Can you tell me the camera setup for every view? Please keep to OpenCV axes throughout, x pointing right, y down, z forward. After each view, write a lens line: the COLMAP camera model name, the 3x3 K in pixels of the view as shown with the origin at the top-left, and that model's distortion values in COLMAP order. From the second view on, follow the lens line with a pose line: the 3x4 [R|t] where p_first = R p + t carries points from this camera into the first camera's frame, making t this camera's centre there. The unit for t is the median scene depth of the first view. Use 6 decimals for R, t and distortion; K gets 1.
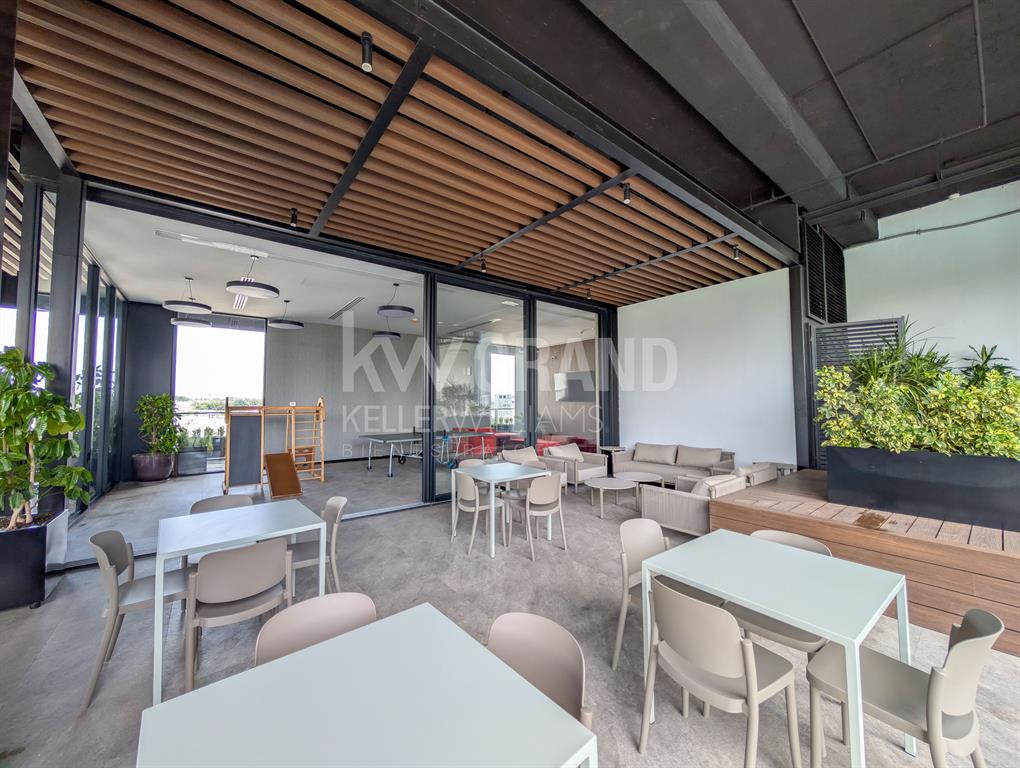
lens RADIAL K [[387.1, 0, 510.0], [0, 387.1, 384.0], [0, 0, 1]] dist [-0.000107, 0.000015]
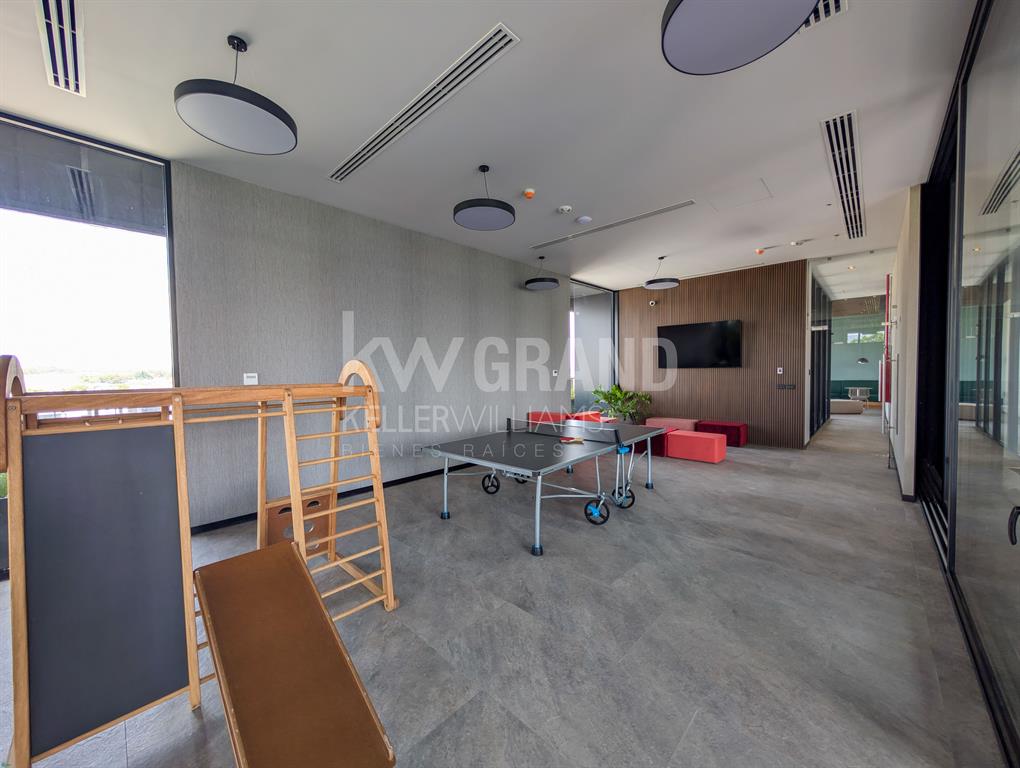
lens RADIAL K [[387.1, 0, 510.0], [0, 387.1, 384.0], [0, 0, 1]] dist [-0.000107, 0.000015]
pose [[0.988667, -0.016099, 0.149259, -0.404602], [0.003883, 0.996643, 0.081775, 0.026580], [-0.150074, -0.080269, 0.985411, 0.632550]]
